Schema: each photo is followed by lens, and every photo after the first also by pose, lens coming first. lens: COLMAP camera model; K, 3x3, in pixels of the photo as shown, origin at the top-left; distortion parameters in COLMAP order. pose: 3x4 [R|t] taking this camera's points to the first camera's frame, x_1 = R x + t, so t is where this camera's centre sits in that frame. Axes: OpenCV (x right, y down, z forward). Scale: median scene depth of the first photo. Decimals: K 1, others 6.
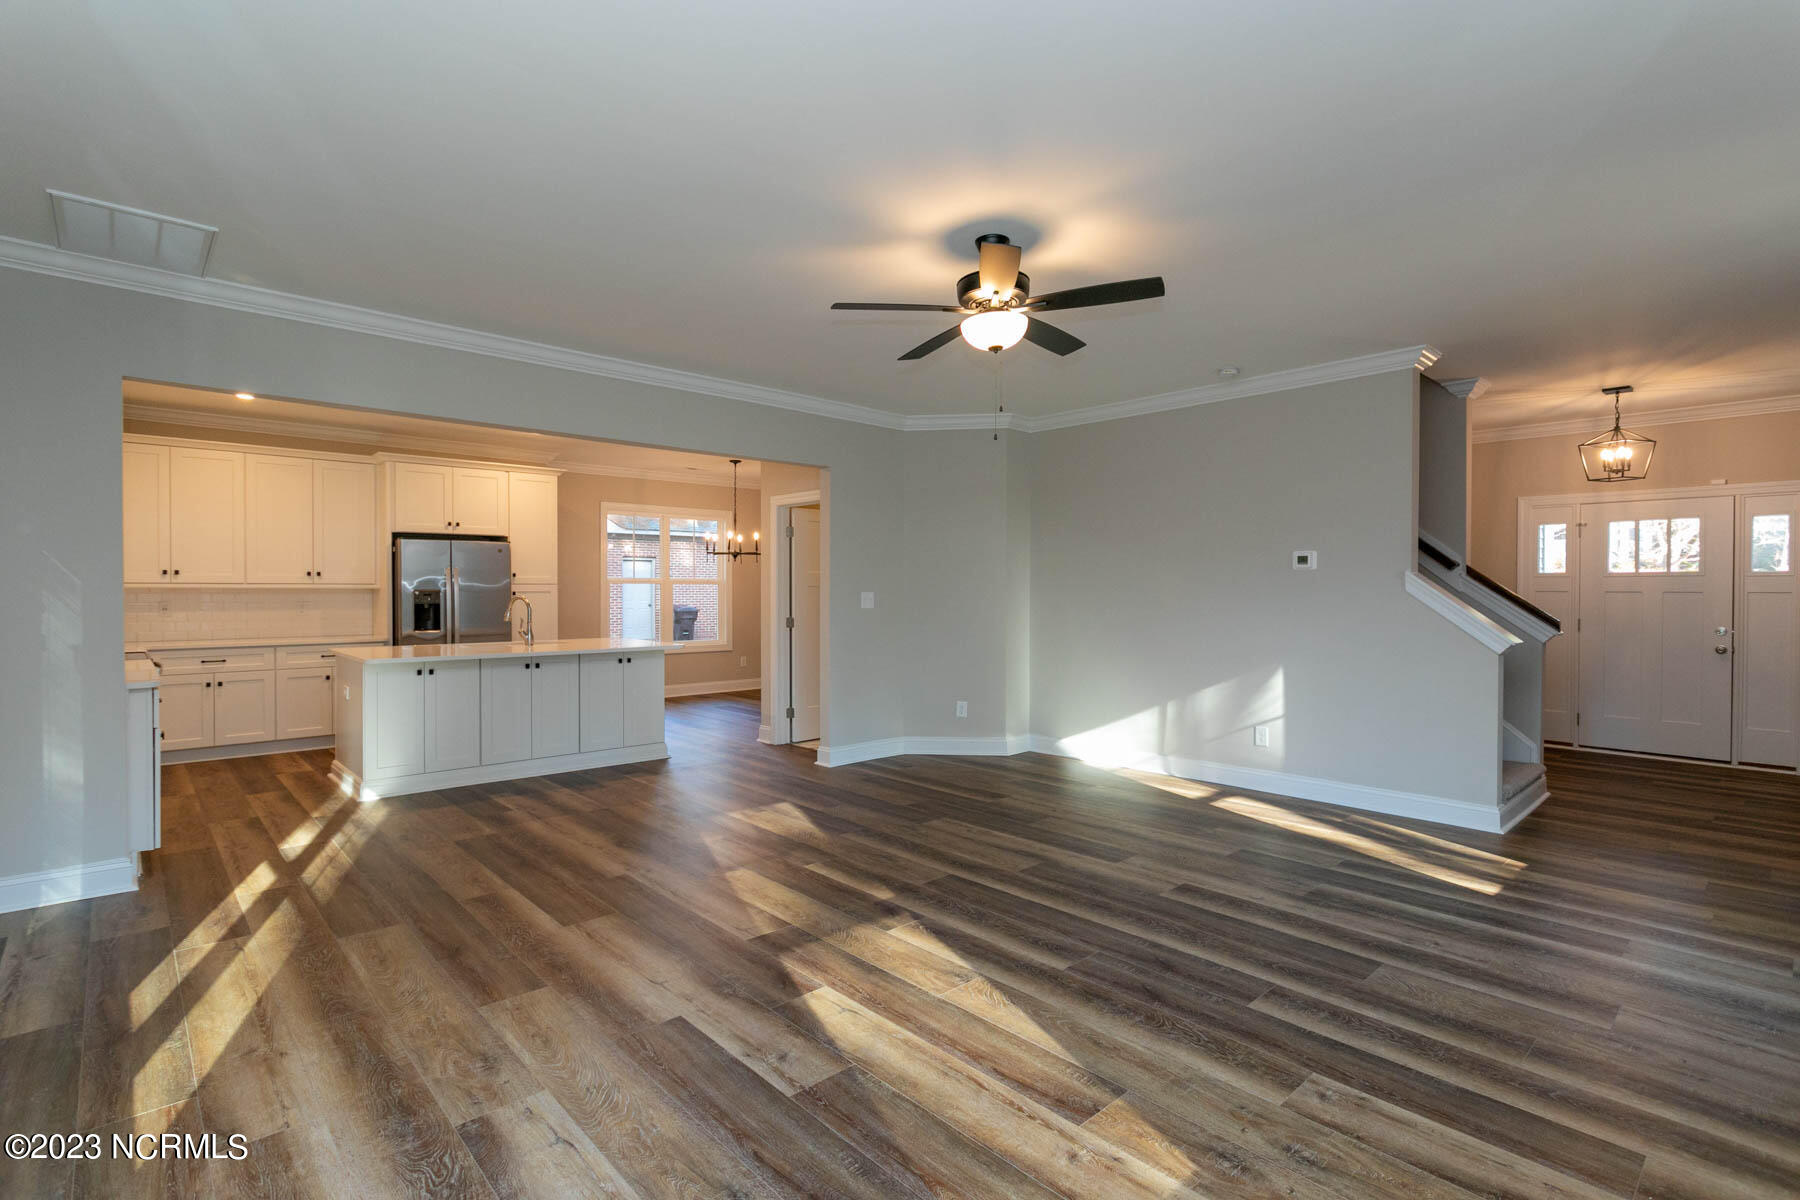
lens RADIAL K [[854.4, 0, 903.1], [0, 854.4, 600.1], [0, 0, 1]] dist [-0.003695, -0.000983]
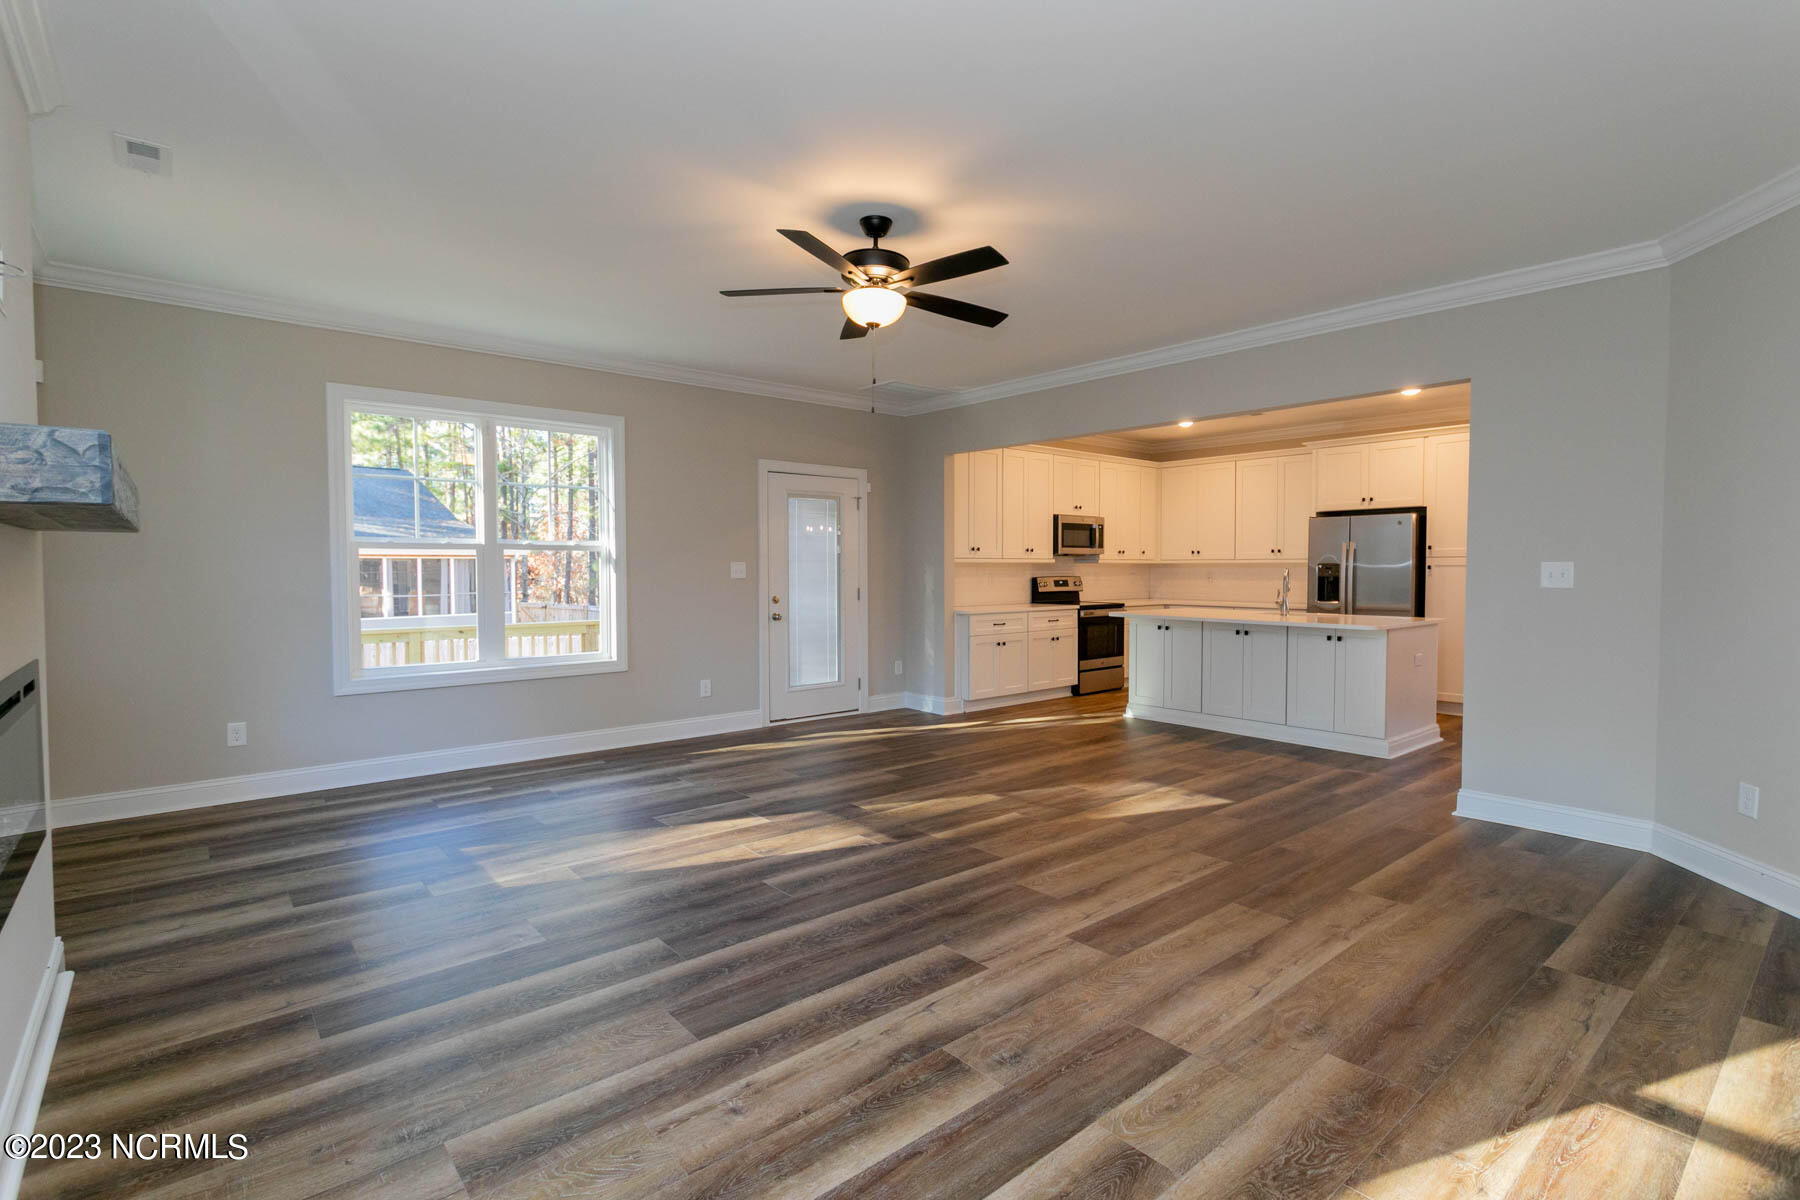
lens RADIAL K [[854.4, 0, 903.1], [0, 854.4, 600.1], [0, 0, 1]] dist [-0.003695, -0.000983]
pose [[-0.042092, 0.038311, -0.998379, 0.972691], [-0.014190, 0.999141, 0.038939, -0.000527], [0.999013, 0.015806, -0.041512, 0.900967]]
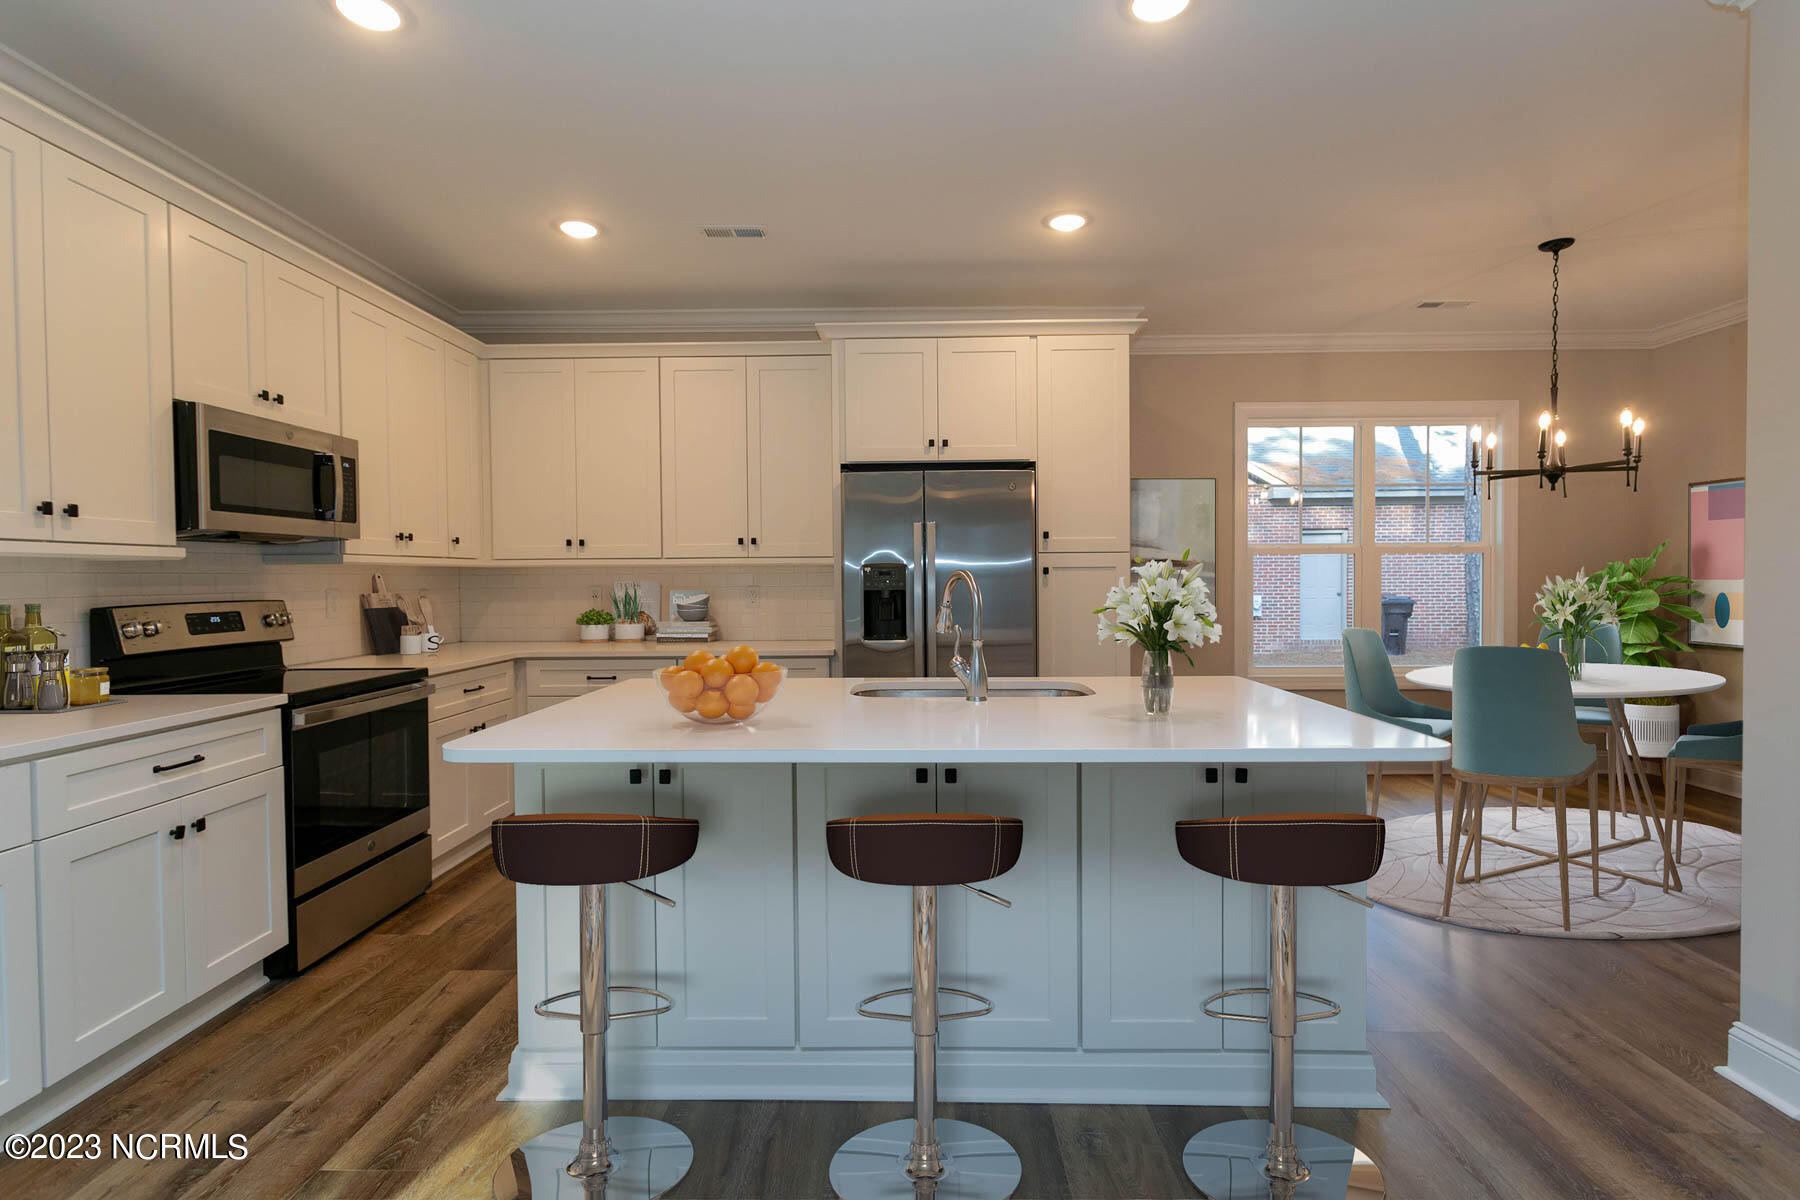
lens RADIAL K [[854.4, 0, 903.1], [0, 854.4, 600.1], [0, 0, 1]] dist [-0.003695, -0.000983]
pose [[0.717698, 0.010742, -0.696272, -0.303951], [-0.002014, 0.999909, 0.013350, 0.006311], [0.696352, -0.008179, 0.717654, 1.100703]]
